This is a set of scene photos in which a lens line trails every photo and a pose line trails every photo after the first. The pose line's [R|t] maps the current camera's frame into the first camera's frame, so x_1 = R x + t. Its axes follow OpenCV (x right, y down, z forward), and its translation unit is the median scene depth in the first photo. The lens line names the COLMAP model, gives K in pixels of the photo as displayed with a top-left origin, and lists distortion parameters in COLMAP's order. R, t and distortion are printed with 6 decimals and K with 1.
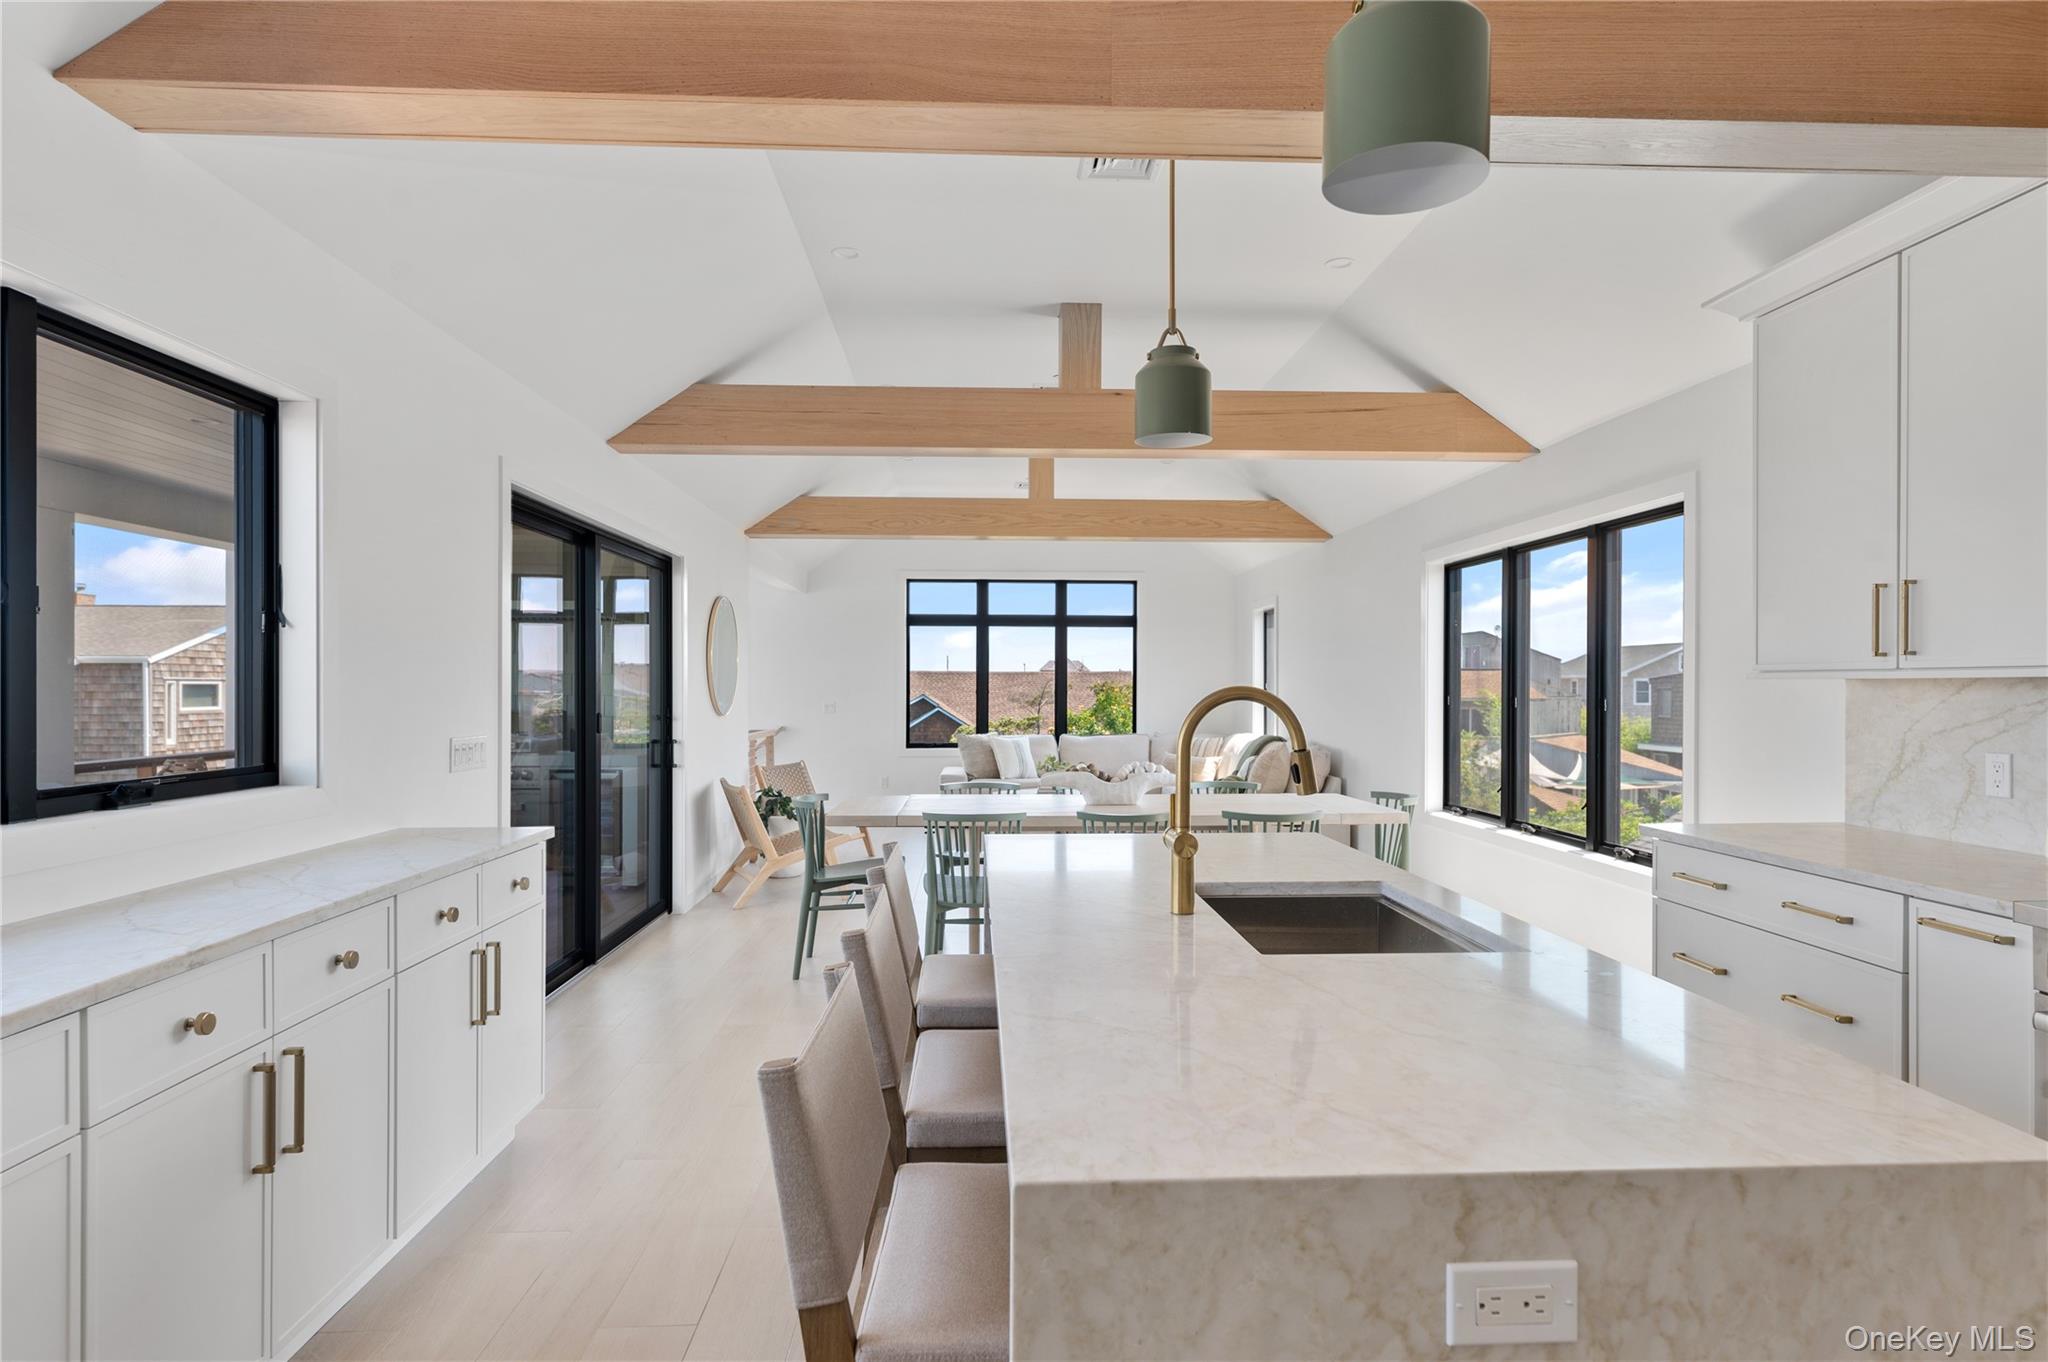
lens RADIAL K [[1099.0, 0, 1019.3], [0, 1099.0, 687.4], [0, 0, 1]] dist [-0.001651, 0.000494]
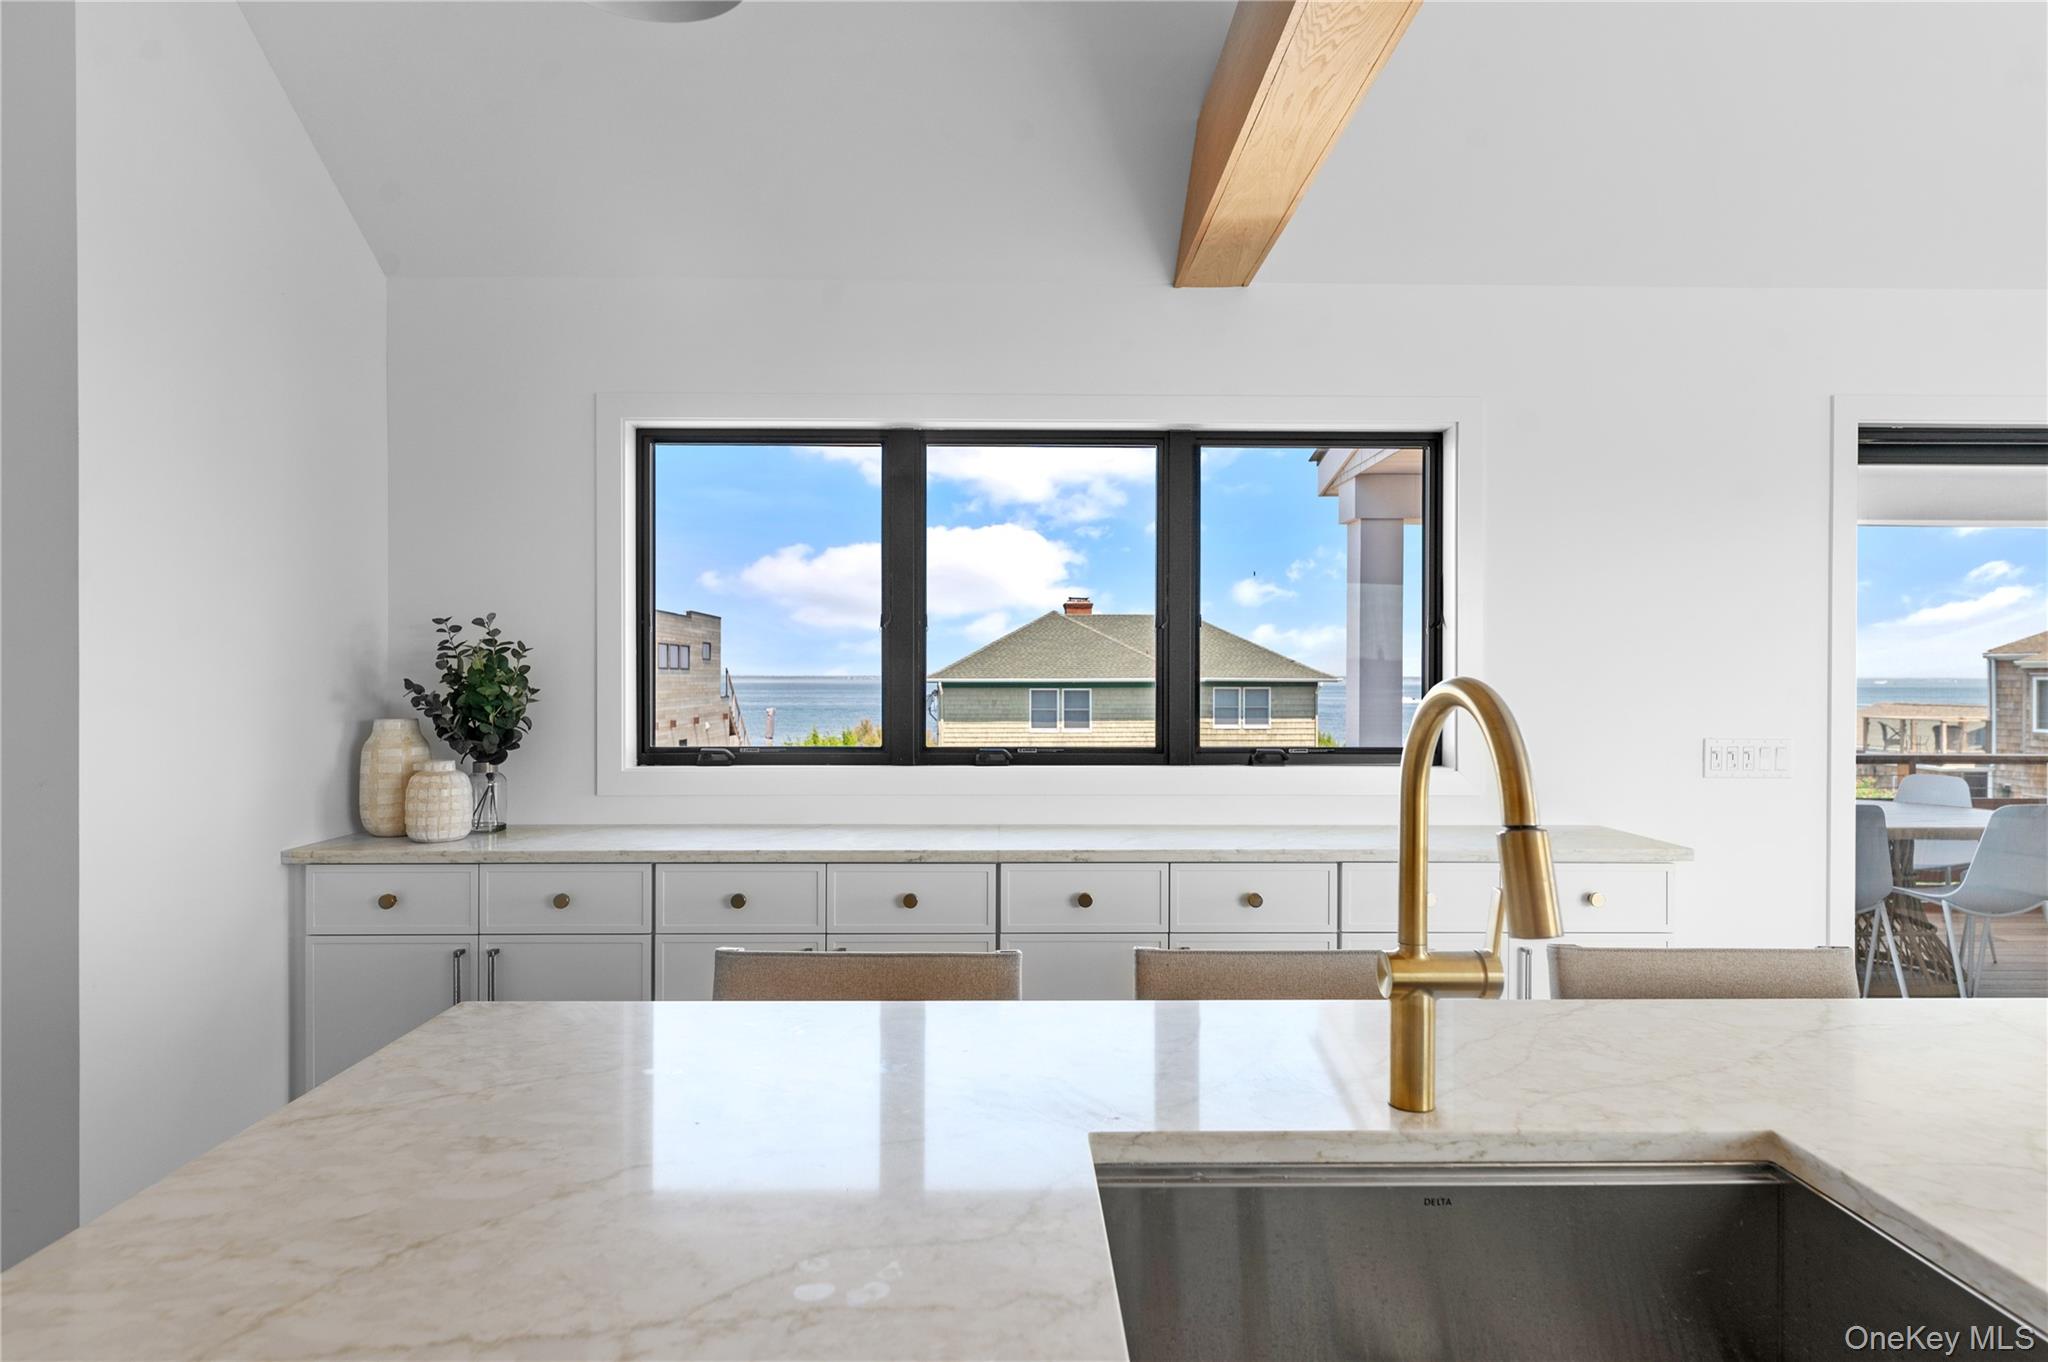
lens RADIAL K [[1099.0, 0, 1023.4], [0, 1099.0, 673.8], [0, 0, 1]] dist [-0.001651, 0.000494]
pose [[-0.020667, -0.003804, -0.999779, 1.091146], [-0.001229, 0.999992, -0.003779, -0.003584], [0.999786, 0.001151, -0.020671, 1.306596]]
